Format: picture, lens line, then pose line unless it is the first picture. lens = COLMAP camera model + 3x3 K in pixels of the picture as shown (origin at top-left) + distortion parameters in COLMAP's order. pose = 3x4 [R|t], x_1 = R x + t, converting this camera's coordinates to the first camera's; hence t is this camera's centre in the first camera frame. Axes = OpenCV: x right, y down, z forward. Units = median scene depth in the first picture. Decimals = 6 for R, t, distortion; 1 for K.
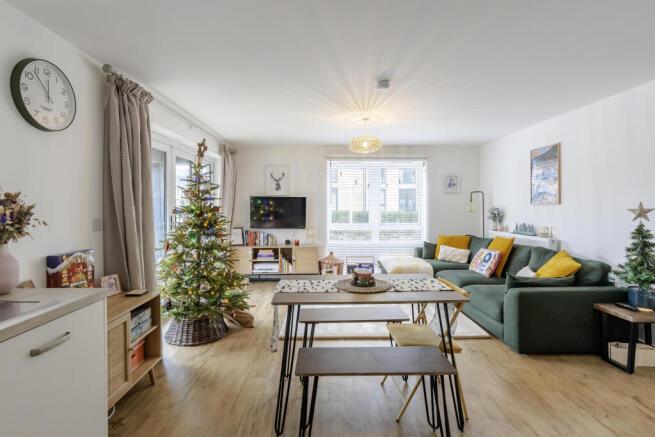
lens RADIAL K [[322.2, 0, 325.6], [0, 322.2, 207.1], [0, 0, 1]] dist [-0.033564, 0.000945]
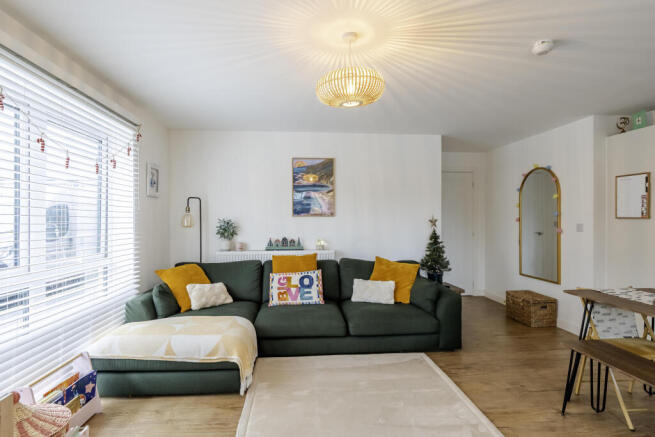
lens RADIAL K [[338.0, 0, 324.0], [0, 338.0, 220.1], [0, 0, 1]] dist [-0.009371, 0.004165]
pose [[-0.076235, -0.000865, 0.997090, -0.263601], [0.007226, 0.999973, 0.001420, 0.000748], [-0.997064, 0.007313, -0.076227, 0.761162]]
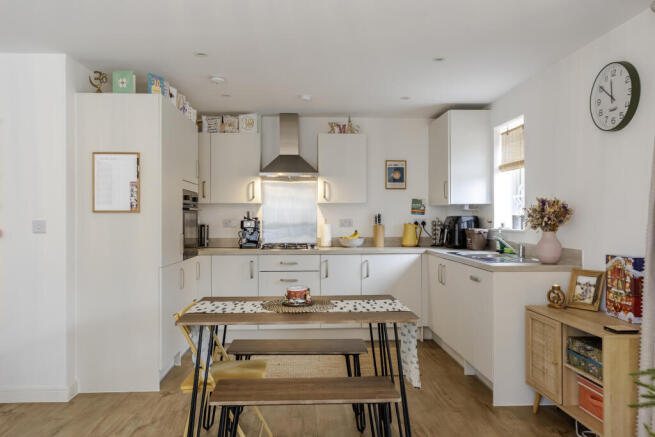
lens RADIAL K [[486.0, 0, 318.4], [0, 486.0, 215.2], [0, 0, 1]] dist [0.007448, -0.008577]
pose [[-0.998872, 0.007691, -0.046850, 0.039469], [0.007723, 0.999970, -0.000502, 0.008589], [0.046844, -0.000863, -0.998902, 0.816836]]
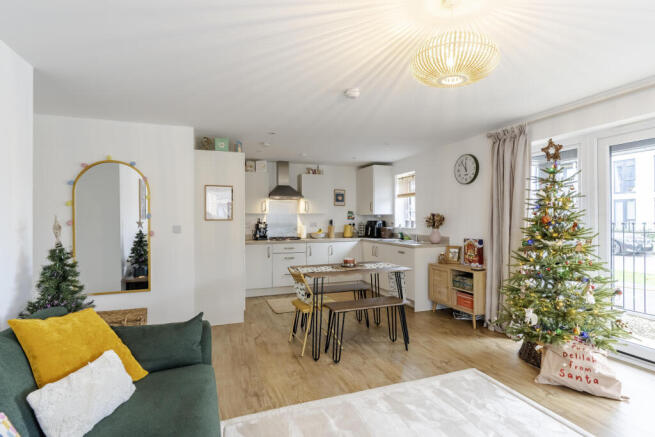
lens RADIAL K [[327.3, 0, 320.7], [0, 327.3, 215.8], [0, 0, 1]] dist [-0.012734, 0.001584]
pose [[-0.939869, 0.007112, -0.341461, 0.296504], [0.008561, 0.999960, -0.002736, -0.002996], [0.341428, -0.005495, -0.939892, 0.933521]]
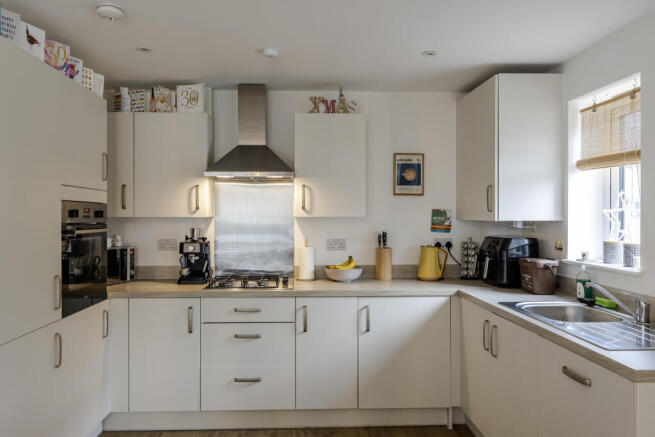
lens RADIAL K [[487.7, 0, 301.3], [0, 487.7, 215.9], [0, 0, 1]] dist [0.006534, -0.004689]
pose [[-0.999736, 0.006254, -0.022091, 0.002725], [0.006056, 0.999941, 0.009015, -0.020316], [0.022146, 0.008879, -0.999715, 0.531425]]
